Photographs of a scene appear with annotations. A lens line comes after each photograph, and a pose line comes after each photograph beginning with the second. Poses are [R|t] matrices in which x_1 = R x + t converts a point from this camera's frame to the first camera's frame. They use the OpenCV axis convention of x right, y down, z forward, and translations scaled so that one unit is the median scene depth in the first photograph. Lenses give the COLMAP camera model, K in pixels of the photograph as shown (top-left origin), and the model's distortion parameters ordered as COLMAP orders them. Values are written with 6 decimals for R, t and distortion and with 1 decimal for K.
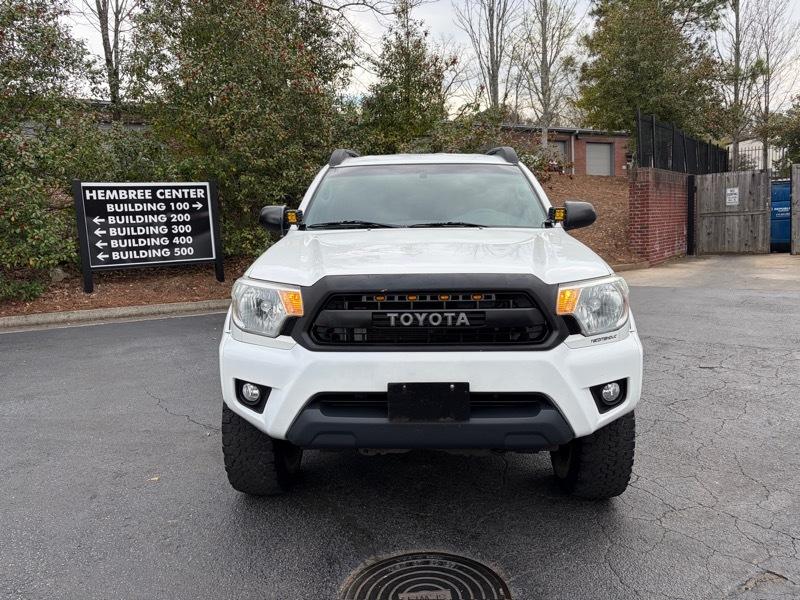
lens RADIAL K [[603.8, 0, 396.0], [0, 603.8, 294.8], [0, 0, 1]] dist [0.046140, -0.054809]
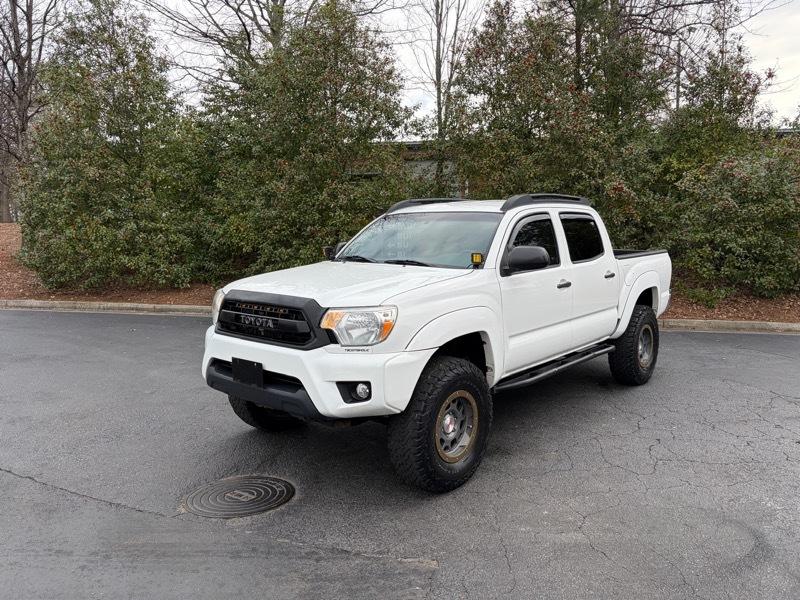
lens RADIAL K [[603.8, 0, 396.0], [0, 603.8, 294.8], [0, 0, 1]] dist [0.046140, -0.054809]
pose [[0.784302, 0.082674, -0.614846, 1.217479], [-0.104498, 0.994525, 0.000428, -0.062868], [0.611515, 0.063915, 0.788647, -0.038434]]
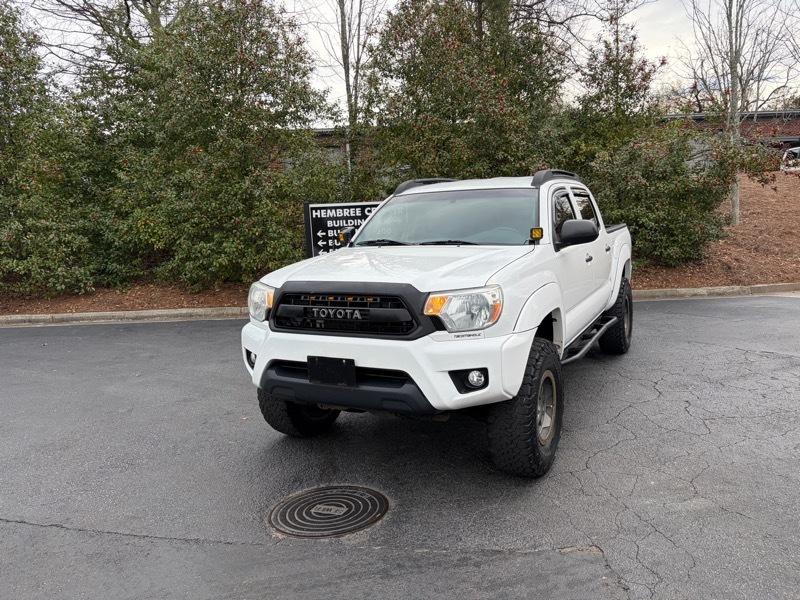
lens RADIAL K [[603.8, 0, 396.0], [0, 603.8, 294.8], [0, 0, 1]] dist [0.046140, -0.054809]
pose [[0.903161, 0.035233, -0.427853, 0.727351], [-0.039718, 0.999210, -0.001558, -0.006434], [0.427460, 0.018400, 0.903847, -0.211417]]
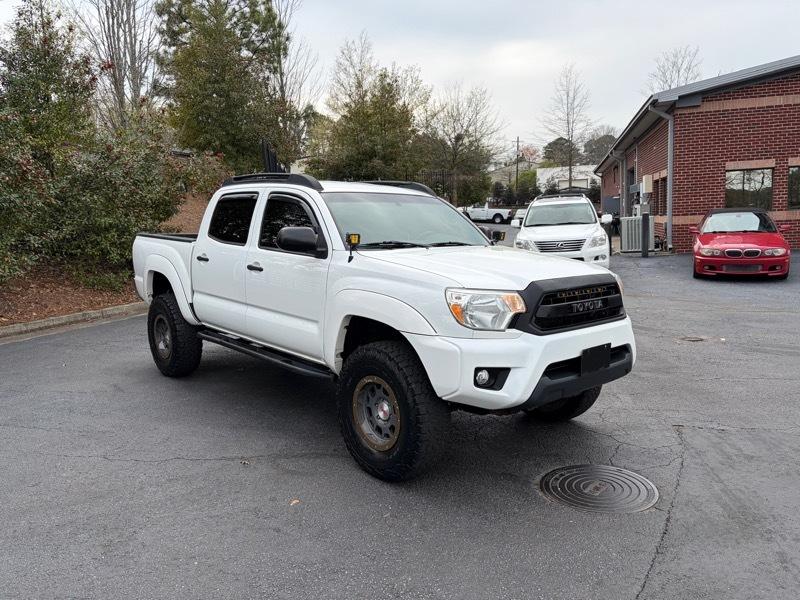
lens RADIAL K [[603.8, 0, 396.0], [0, 603.8, 294.8], [0, 0, 1]] dist [0.046140, -0.054809]
pose [[0.724820, -0.067339, 0.685639, -1.248730], [0.084820, 0.996363, 0.008189, -0.037489], [-0.683697, 0.052220, 0.727896, 0.193925]]
